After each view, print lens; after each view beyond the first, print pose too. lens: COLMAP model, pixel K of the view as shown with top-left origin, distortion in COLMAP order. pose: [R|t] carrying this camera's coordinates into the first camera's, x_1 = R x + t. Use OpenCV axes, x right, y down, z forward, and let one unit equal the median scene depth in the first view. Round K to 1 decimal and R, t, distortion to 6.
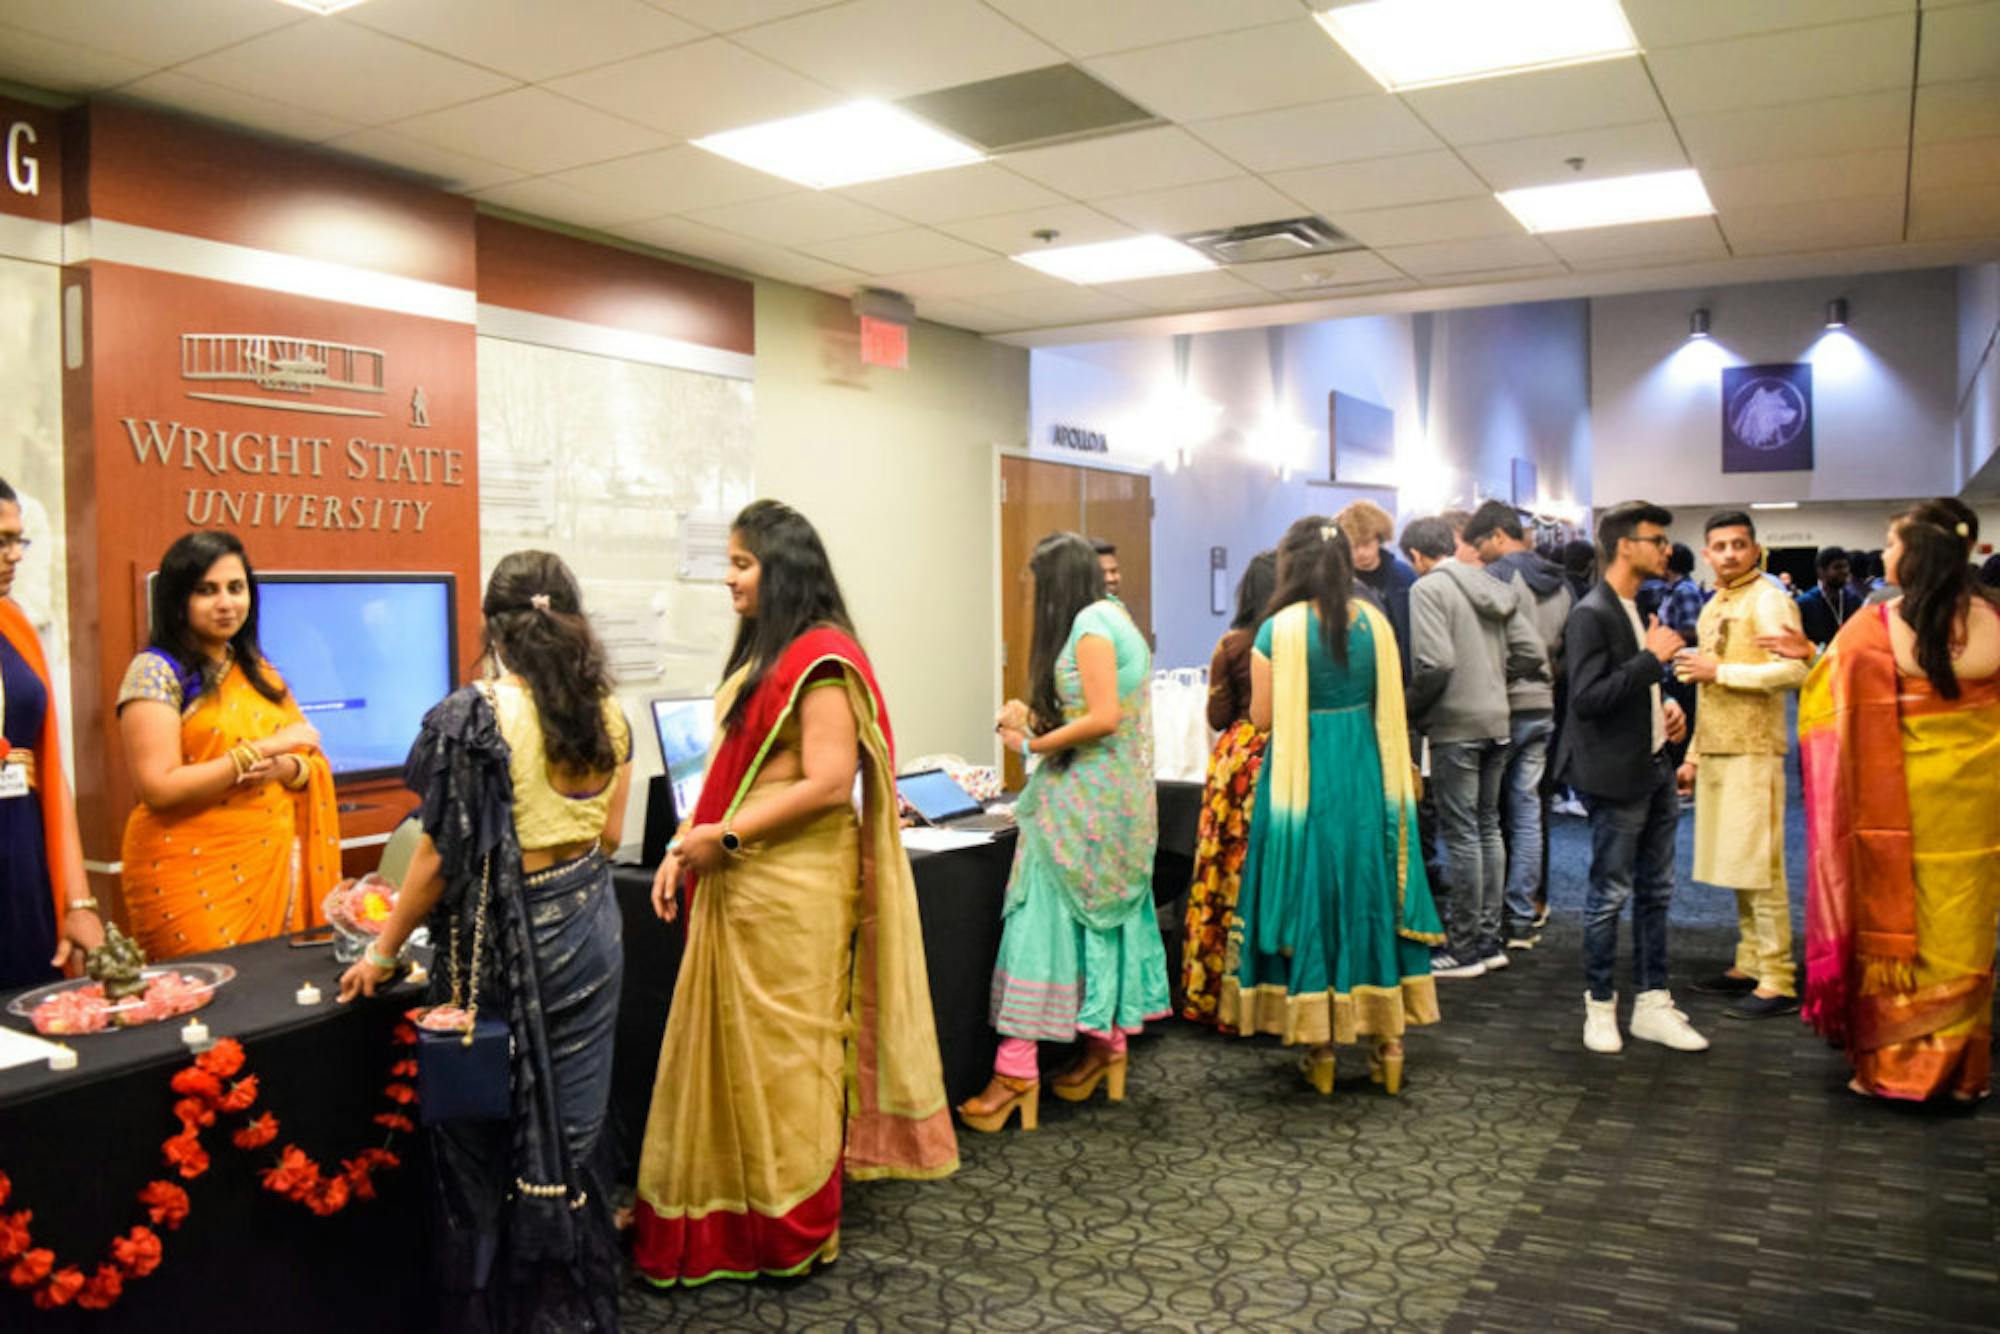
lens RADIAL K [[1565.3, 0, 998.1], [0, 1565.3, 648.1], [0, 0, 1]] dist [-0.087548, 0.003025]
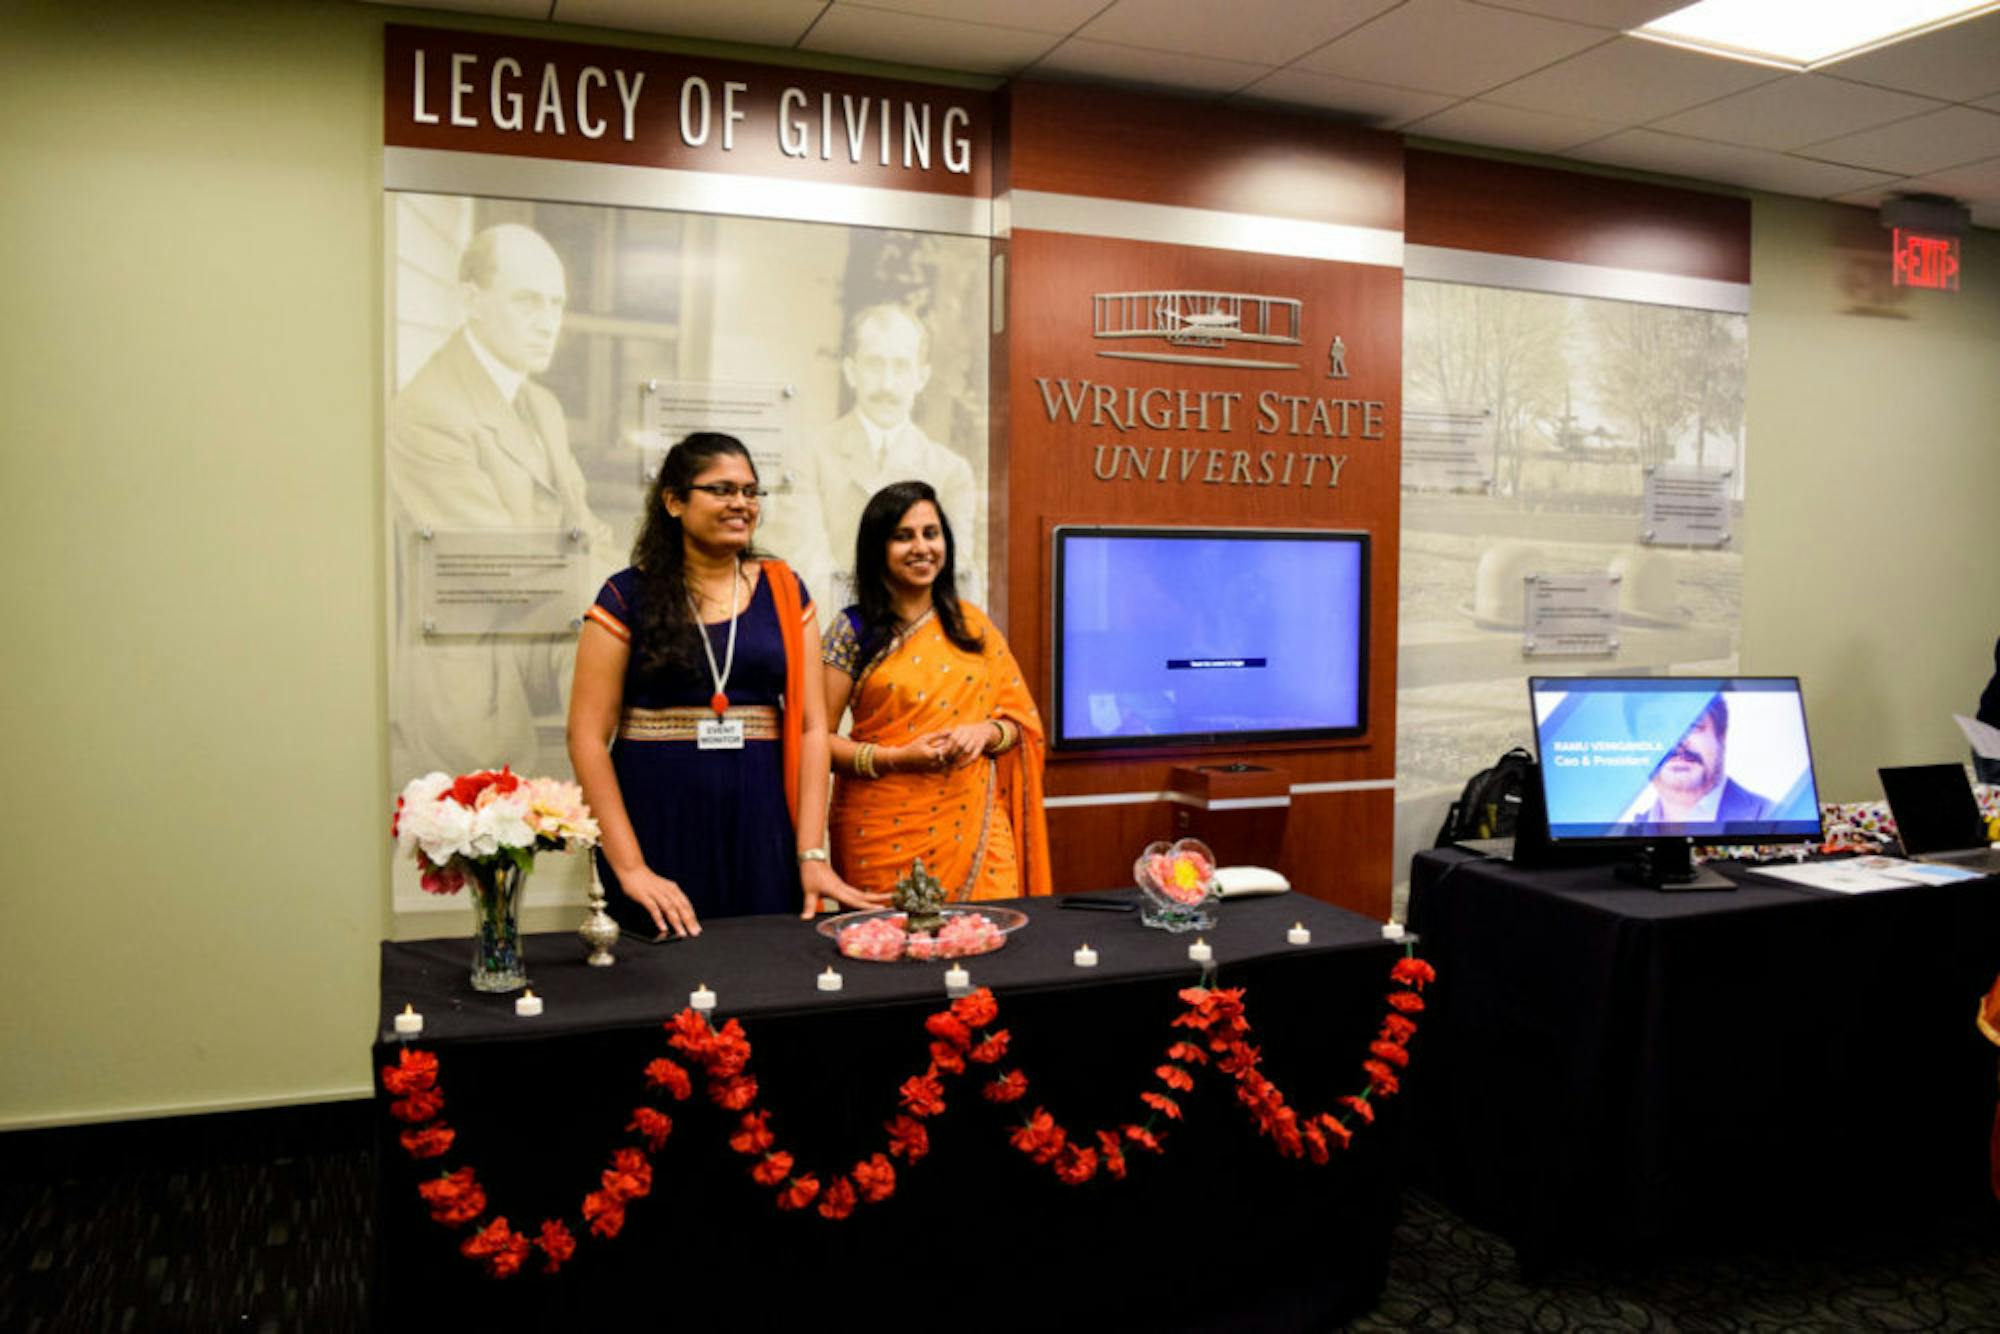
lens RADIAL K [[1565.3, 0, 998.1], [0, 1565.3, 648.1], [0, 0, 1]] dist [-0.087548, 0.003025]
pose [[0.783158, 0.052170, -0.619630, 0.074692], [-0.038777, 0.998632, 0.035069, -0.001707], [0.620613, -0.003437, 0.784110, 0.124903]]
